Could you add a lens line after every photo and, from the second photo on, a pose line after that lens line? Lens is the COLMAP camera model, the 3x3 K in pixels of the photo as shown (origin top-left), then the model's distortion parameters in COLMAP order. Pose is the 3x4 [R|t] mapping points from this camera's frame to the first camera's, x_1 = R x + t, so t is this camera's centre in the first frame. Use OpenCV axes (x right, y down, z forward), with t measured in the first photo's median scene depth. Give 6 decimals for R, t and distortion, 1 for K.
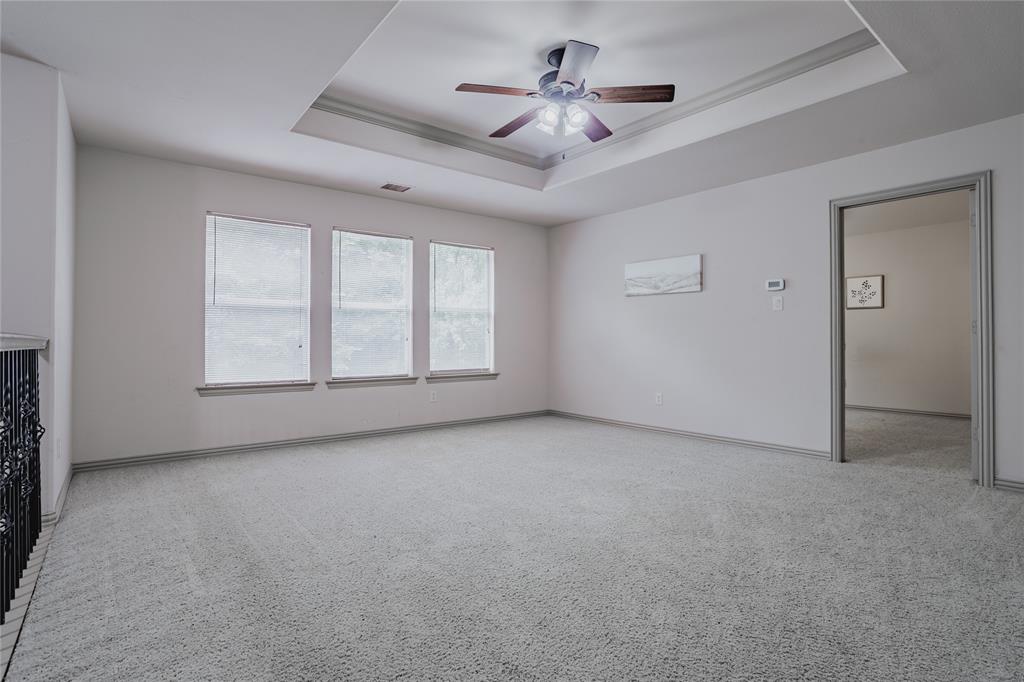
lens RADIAL K [[504.9, 0, 519.9], [0, 504.9, 343.5], [0, 0, 1]] dist [-0.029479, 0.009802]
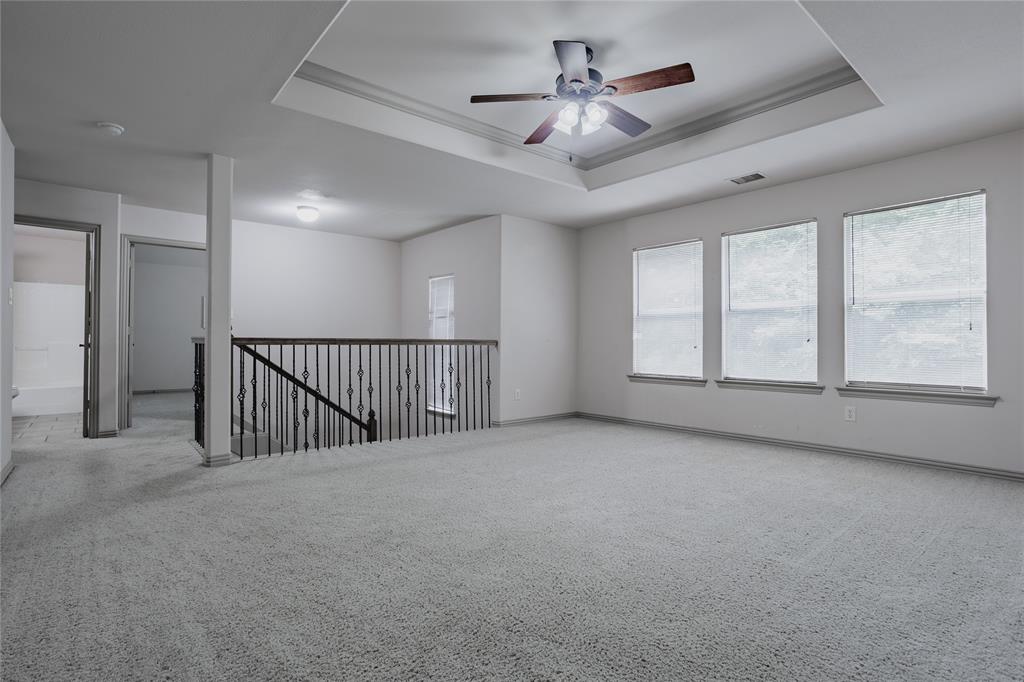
lens RADIAL K [[506.0, 0, 519.8], [0, 506.0, 333.7], [0, 0, 1]] dist [-0.017143, 0.011579]
pose [[0.061904, -0.014887, -0.997971, 0.664126], [-0.004282, 0.999876, -0.015181, -0.005034], [0.998073, 0.005213, 0.061833, 0.522637]]
